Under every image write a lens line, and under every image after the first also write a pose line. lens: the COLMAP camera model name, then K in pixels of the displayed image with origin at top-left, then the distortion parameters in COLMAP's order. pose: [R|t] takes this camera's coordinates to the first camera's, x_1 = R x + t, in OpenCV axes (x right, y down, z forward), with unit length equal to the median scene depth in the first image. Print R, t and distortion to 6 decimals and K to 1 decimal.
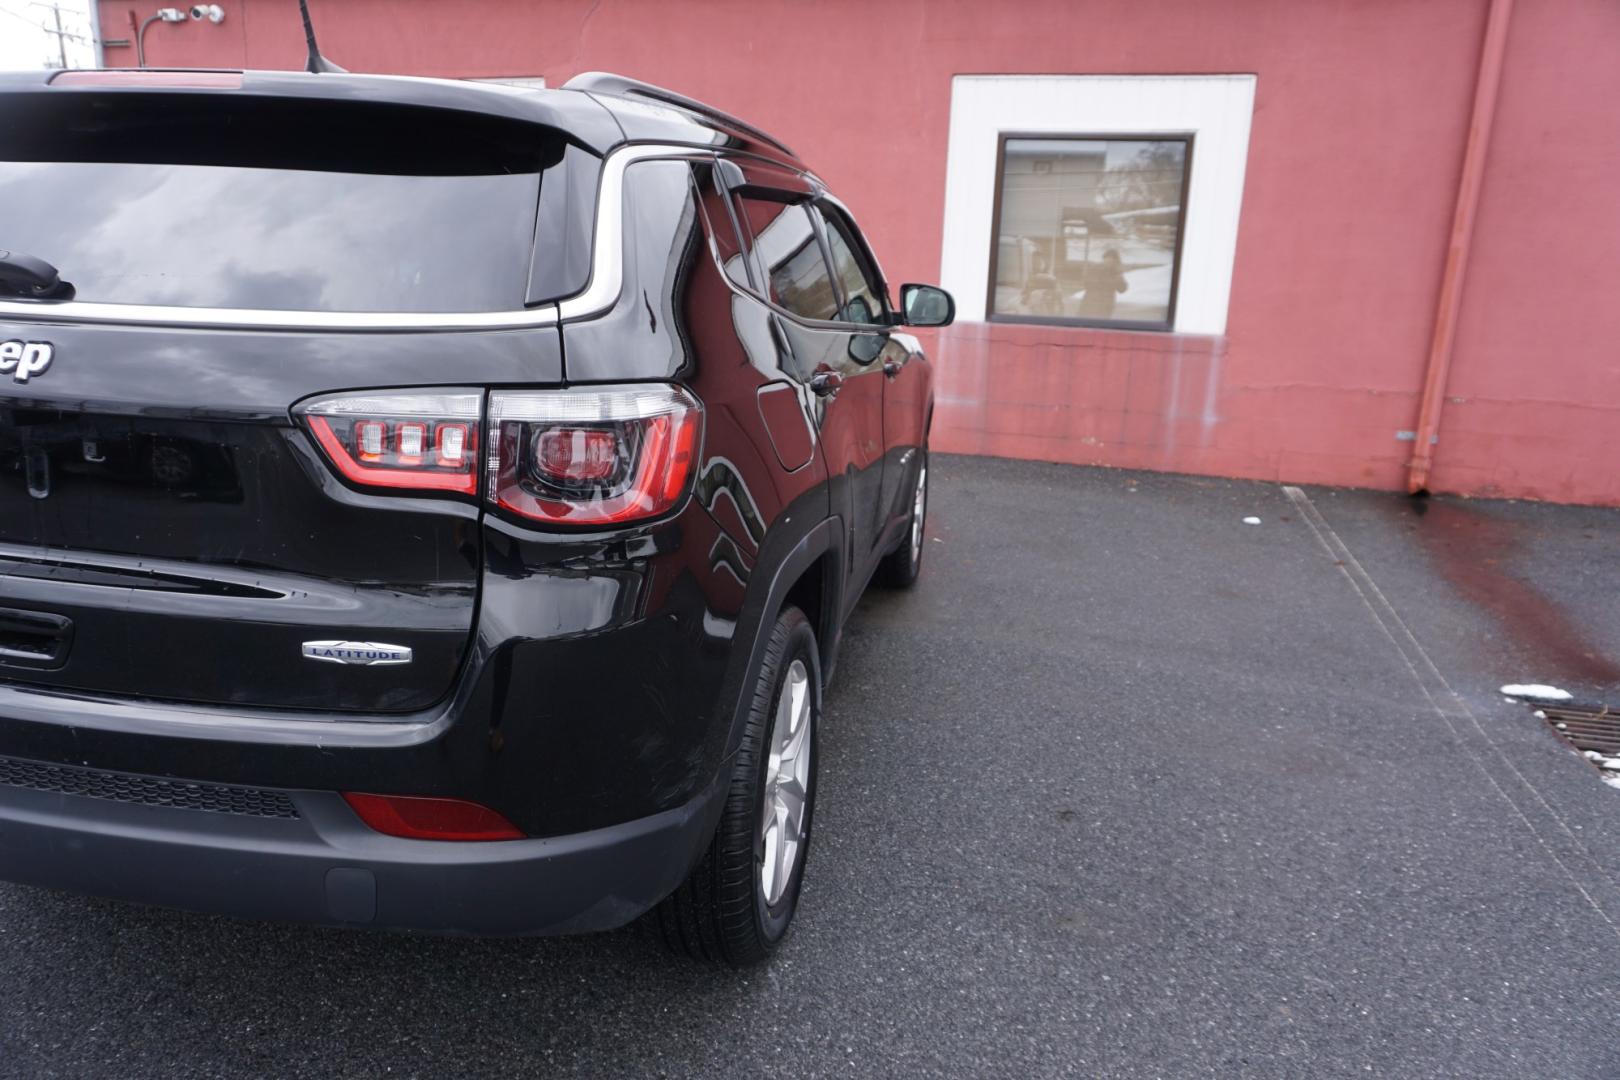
lens RADIAL K [[1111.1, 0, 808.3], [0, 1111.1, 514.5], [0, 0, 1]] dist [-0.048333, 0.047087]
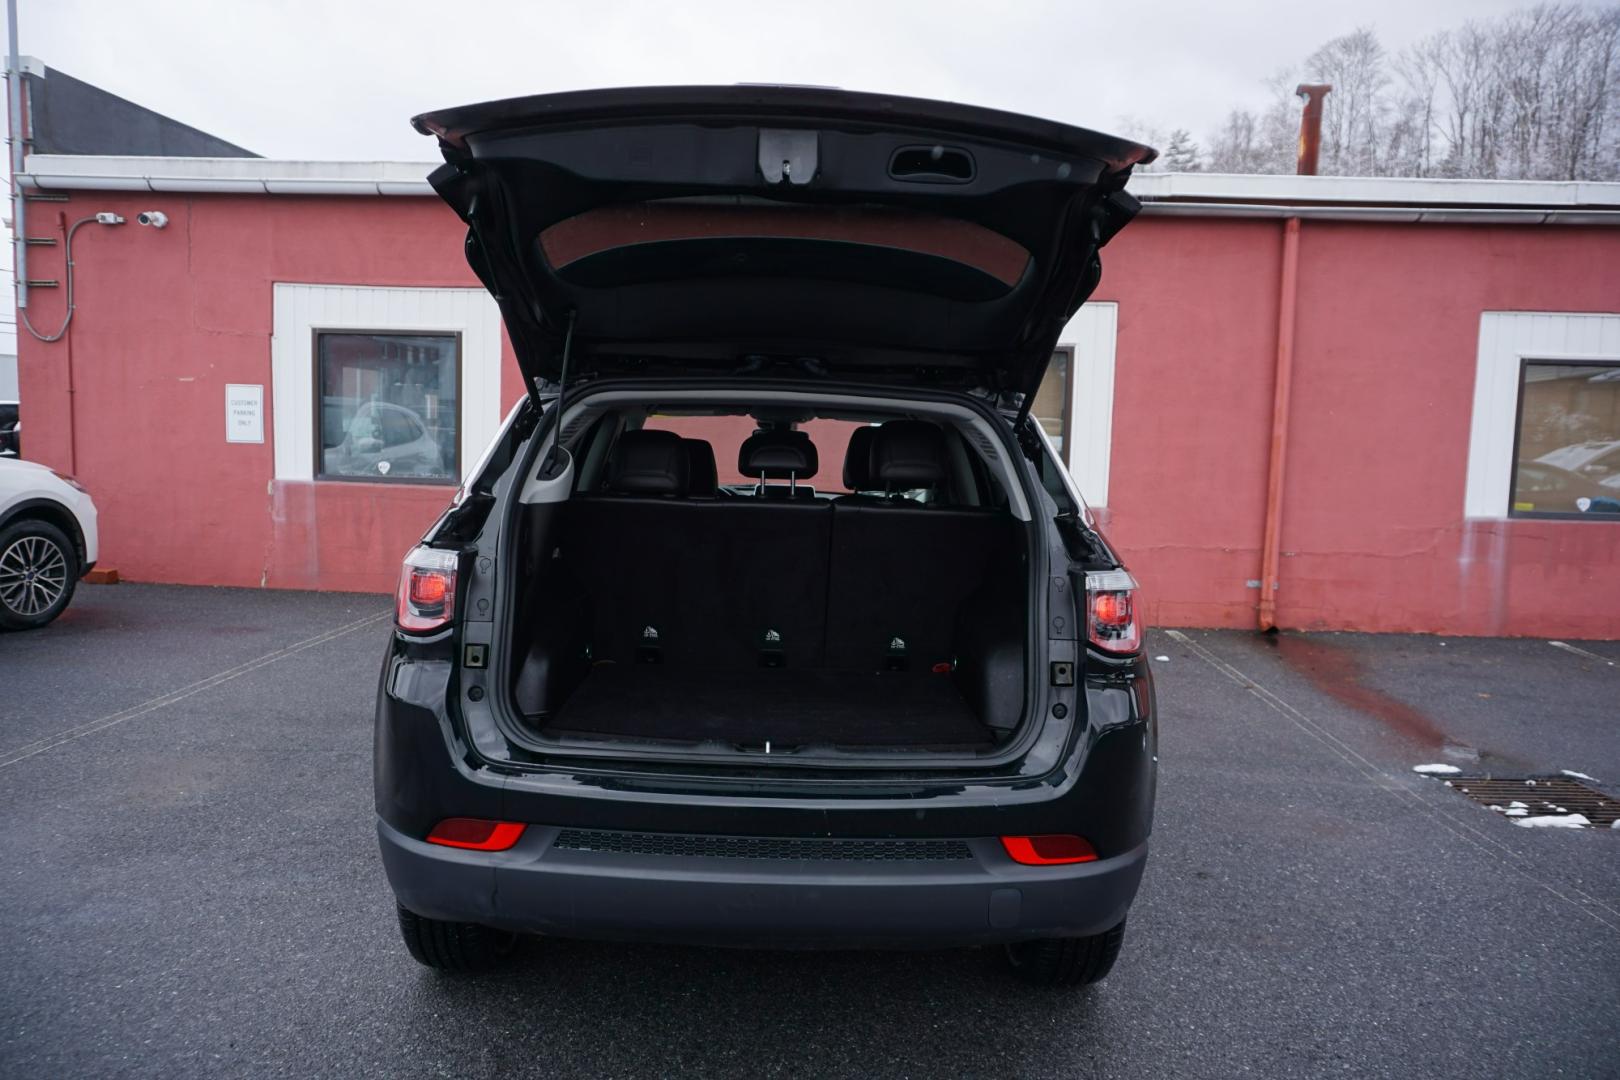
lens RADIAL K [[1111.1, 0, 808.3], [0, 1111.1, 514.5], [0, 0, 1]] dist [-0.048333, 0.047087]
pose [[0.975991, -0.022751, 0.216617, -0.218138], [0.055224, 0.987880, -0.145061, 0.003614], [-0.210692, 0.153541, 0.965419, -0.107865]]
